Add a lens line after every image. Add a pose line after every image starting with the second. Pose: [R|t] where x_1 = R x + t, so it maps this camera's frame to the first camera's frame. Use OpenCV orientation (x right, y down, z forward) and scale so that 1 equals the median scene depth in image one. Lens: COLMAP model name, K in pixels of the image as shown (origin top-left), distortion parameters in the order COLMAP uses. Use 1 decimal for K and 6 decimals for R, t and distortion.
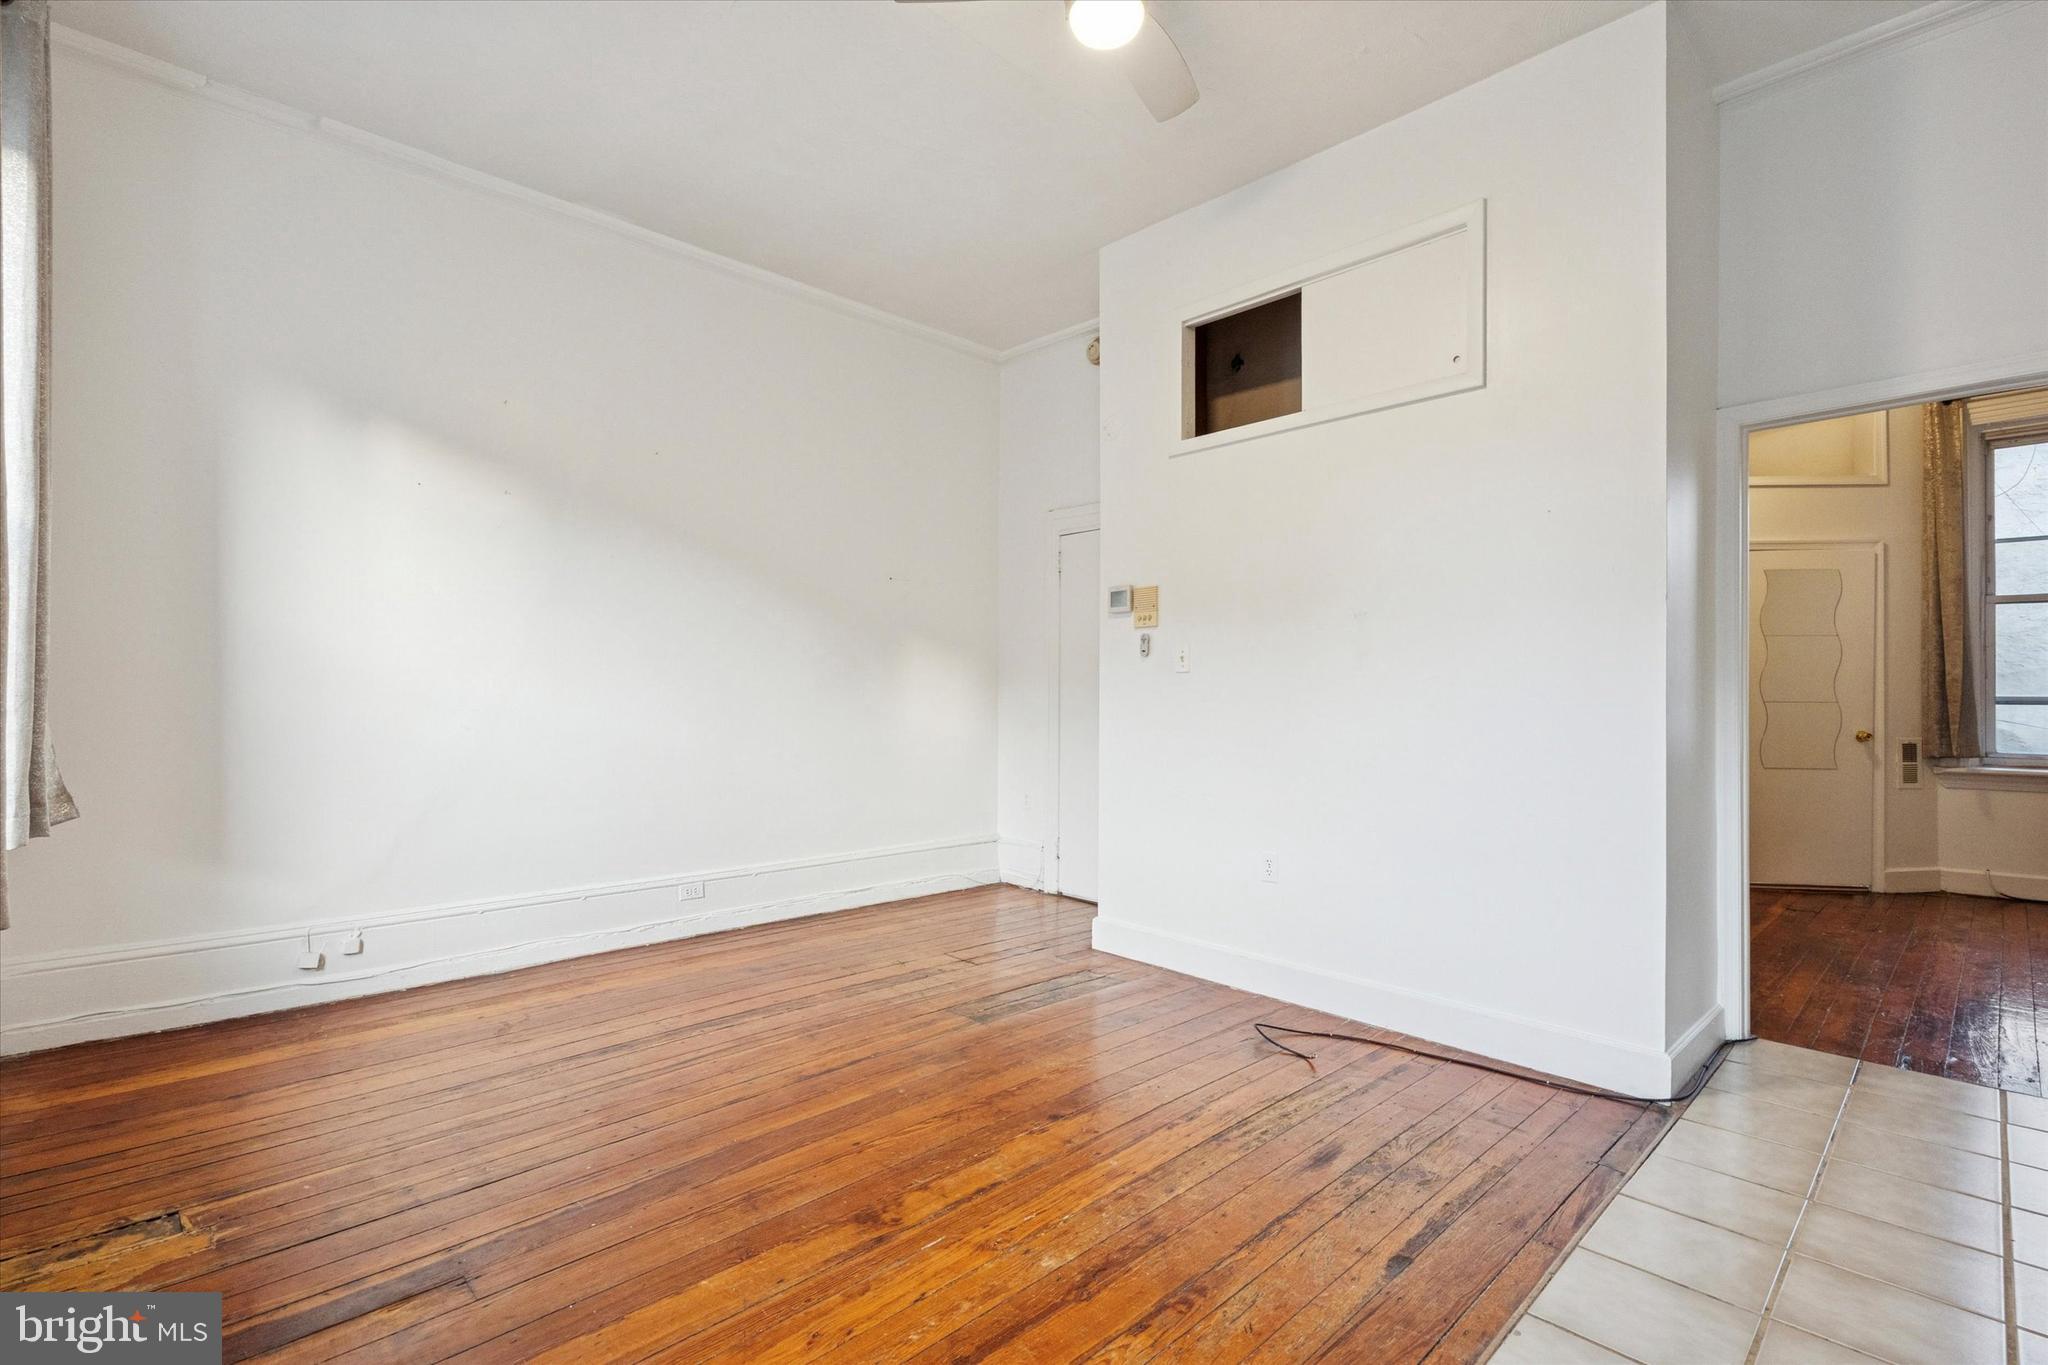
lens RADIAL K [[939.9, 0, 1010.6], [0, 939.9, 689.3], [0, 0, 1]] dist [-0.007936, 0.003424]
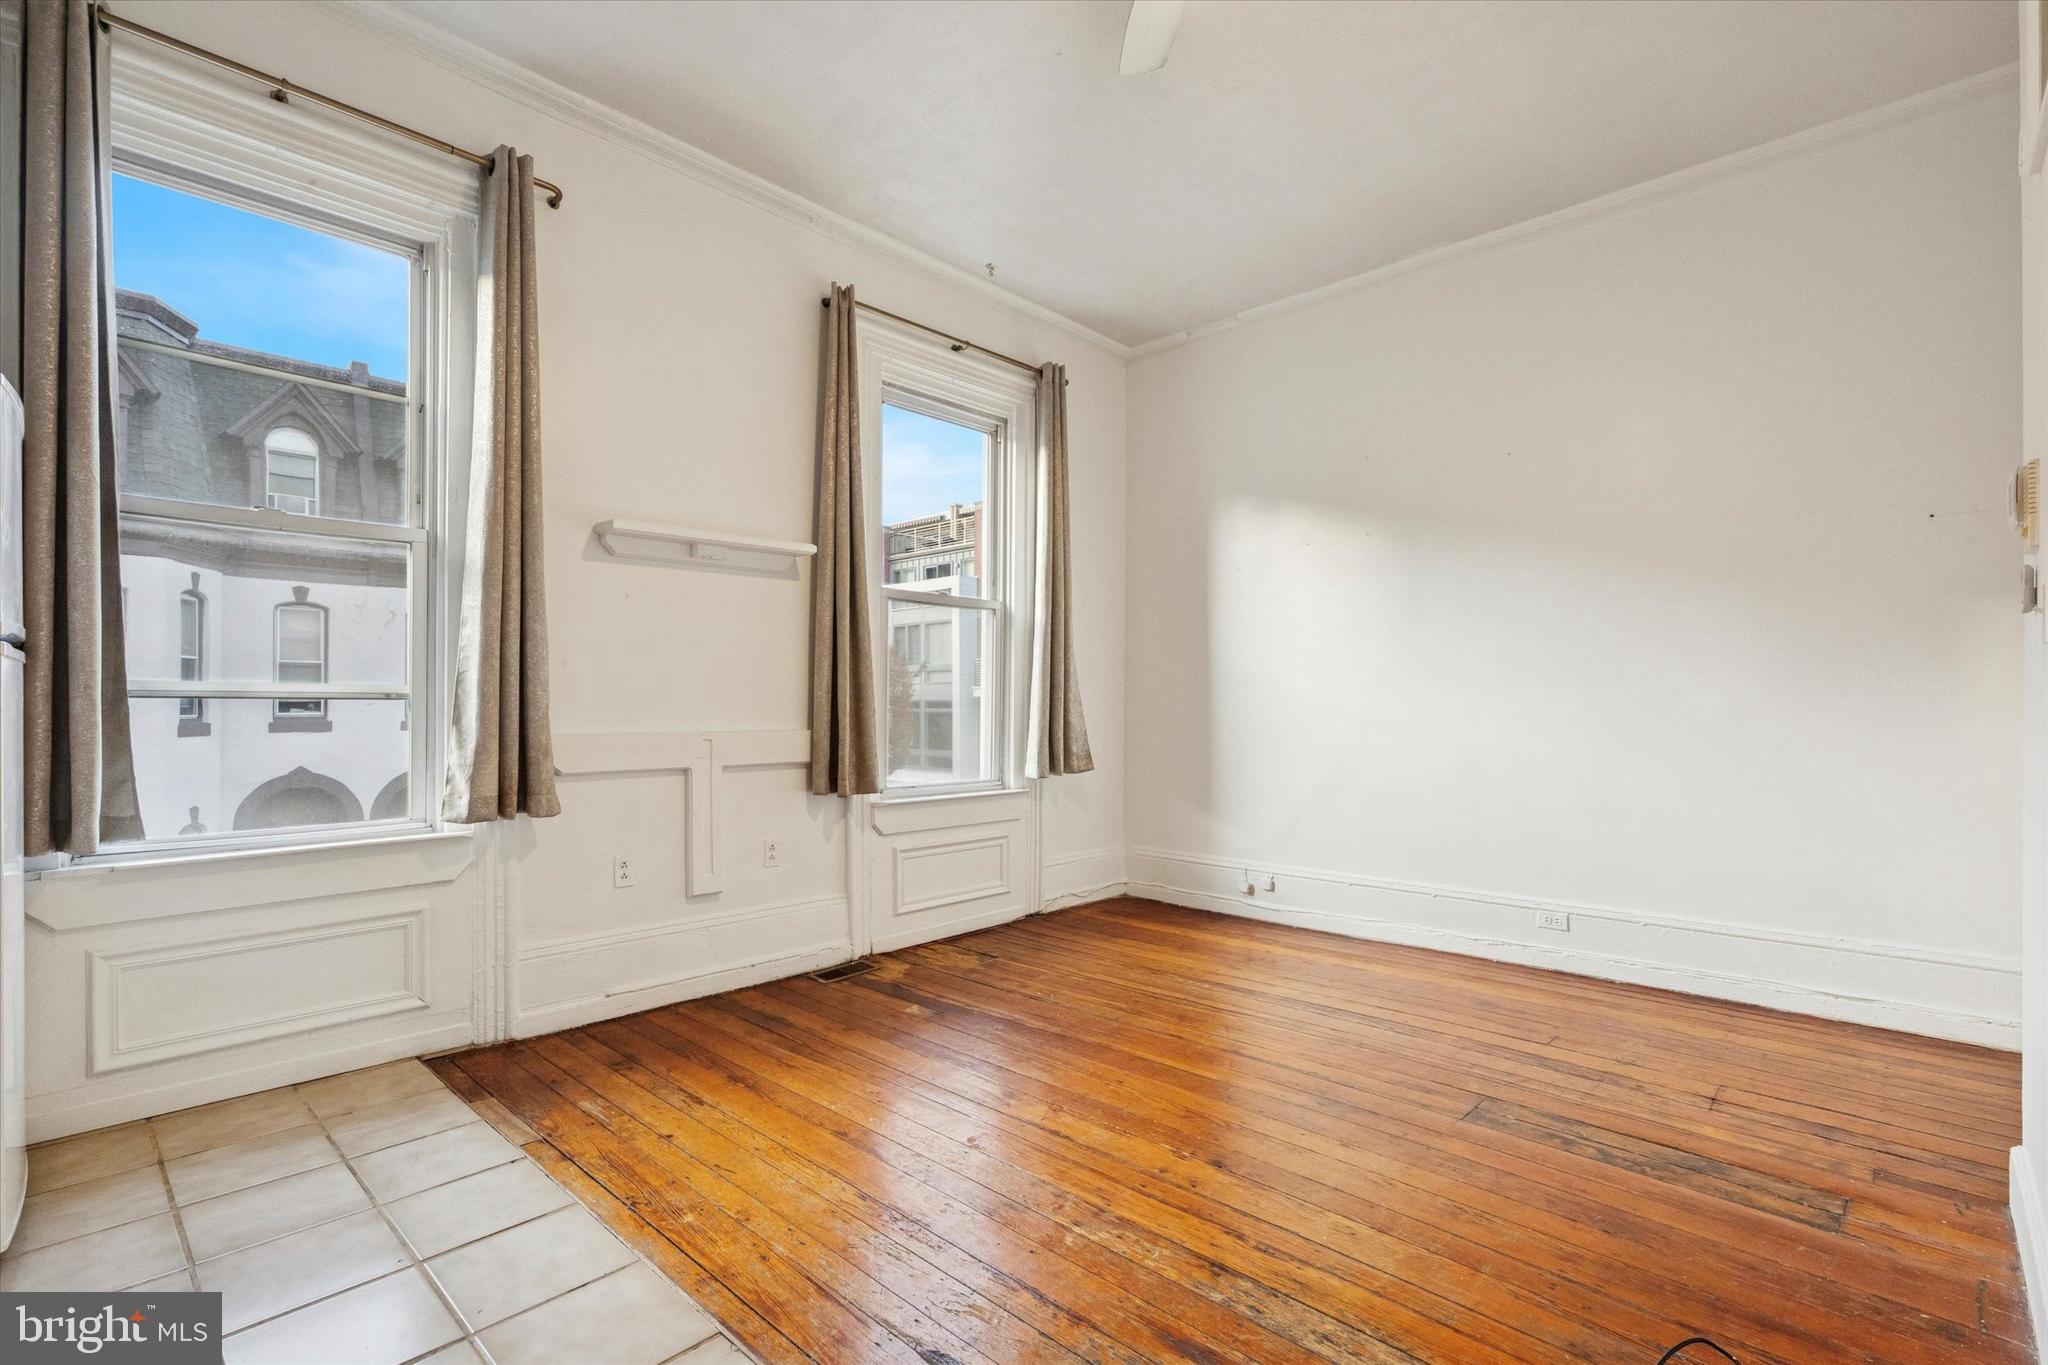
lens RADIAL K [[939.9, 0, 1022.4], [0, 939.9, 702.4], [0, 0, 1]] dist [-0.007936, 0.003424]
pose [[0.052912, -0.012753, -0.998518, 0.931520], [0.004715, 0.999910, -0.012521, 0.022211], [0.998588, -0.004046, 0.052967, 0.755659]]
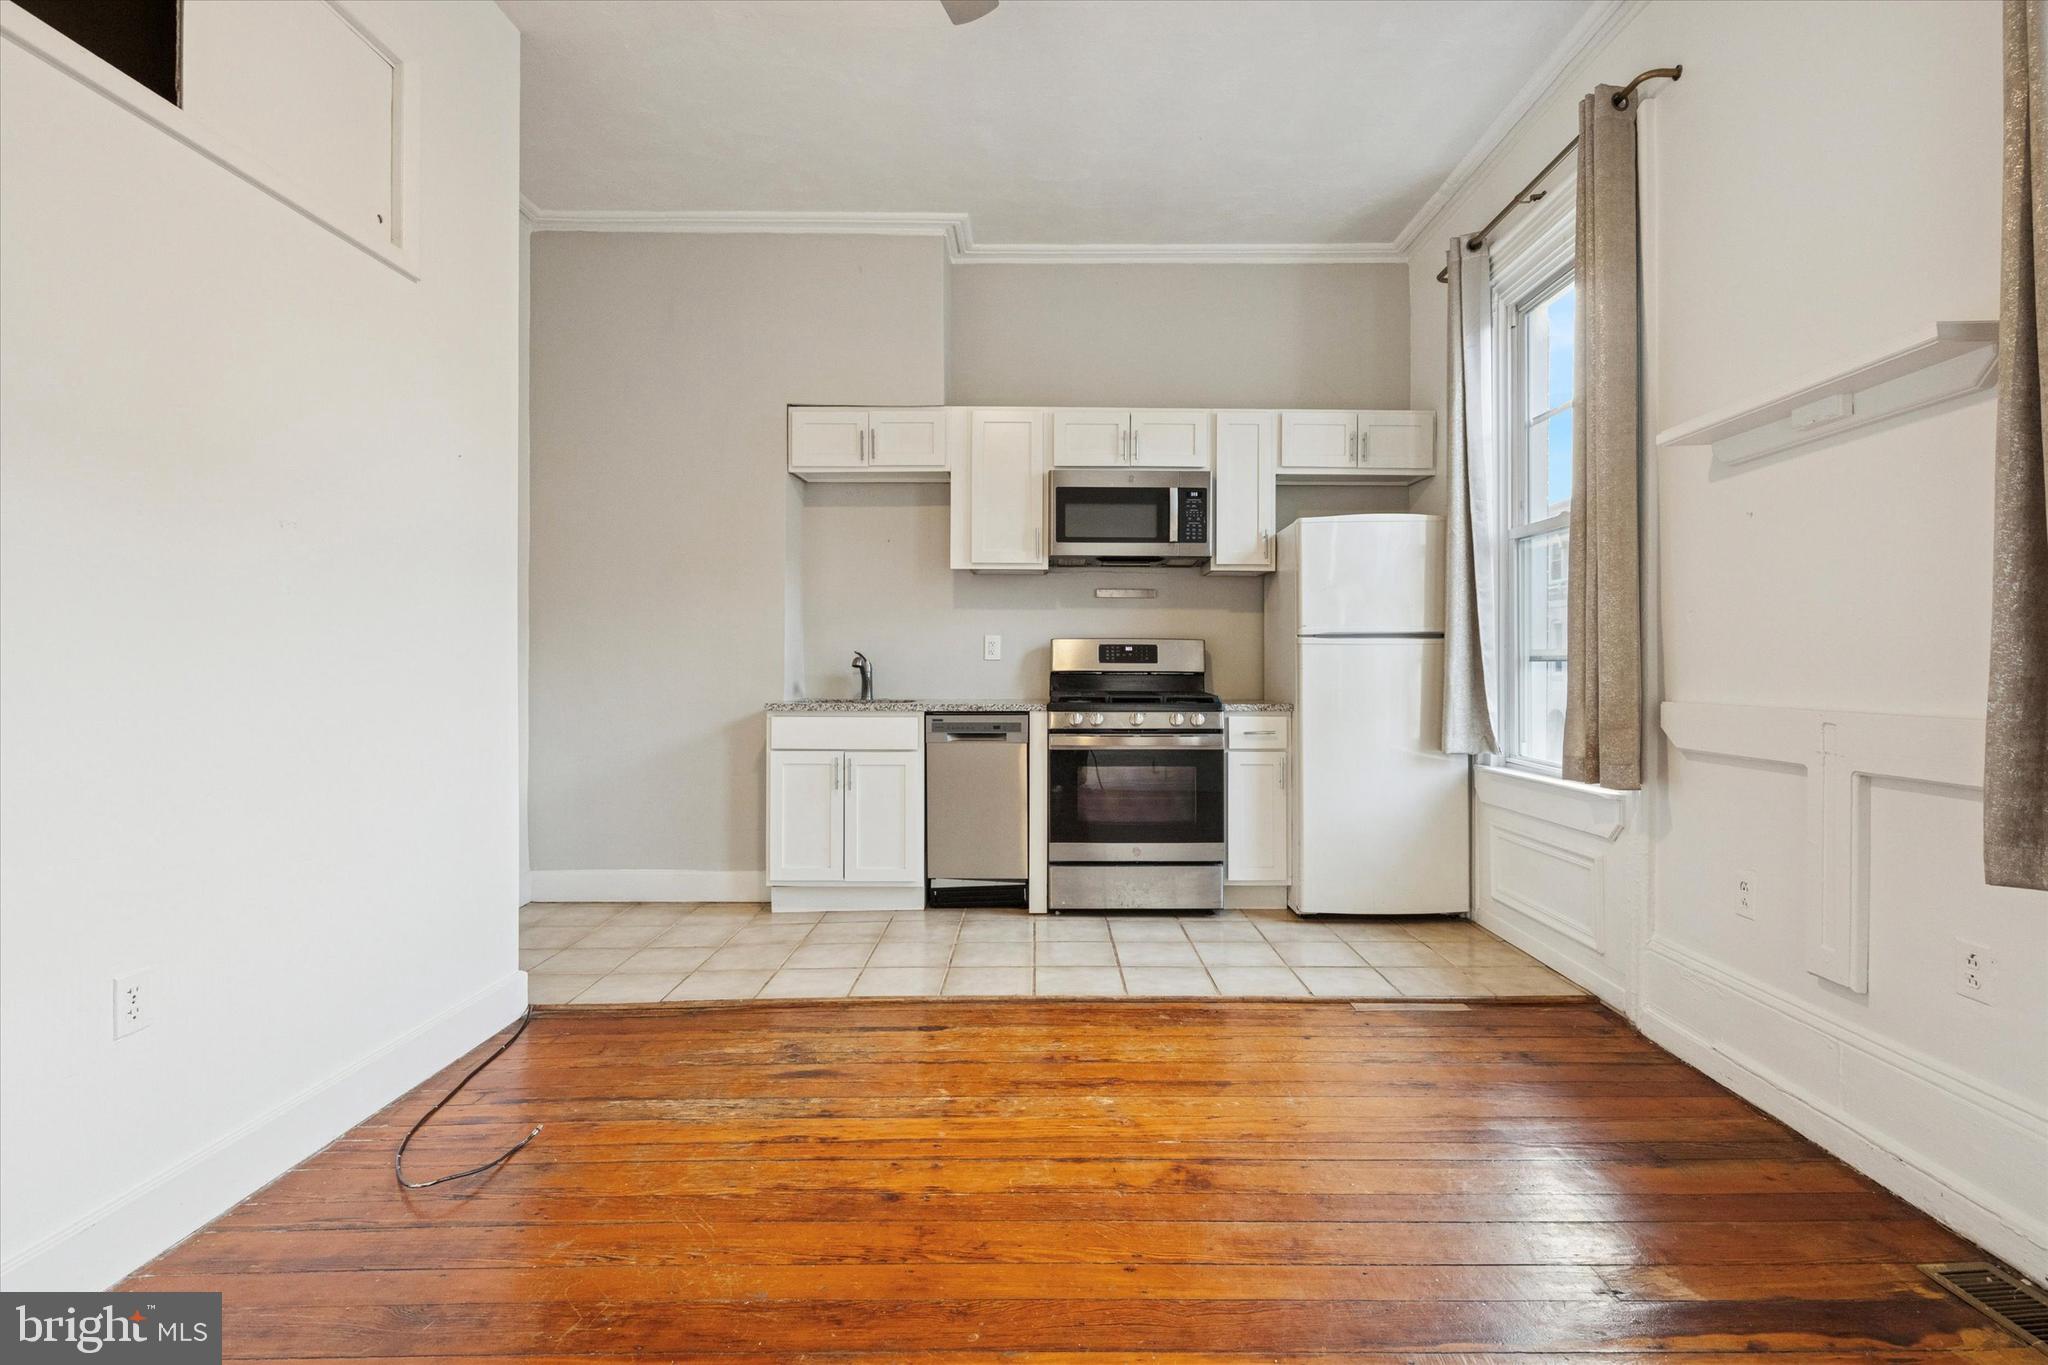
lens RADIAL K [[939.9, 0, 1050.1], [0, 939.9, 662.2], [0, 0, 1]] dist [-0.007936, 0.003424]
pose [[-0.726586, -0.006335, 0.687046, -0.571179], [-0.010874, 0.999938, -0.002280, 0.012183], [-0.686989, -0.009128, -0.726610, 1.458889]]
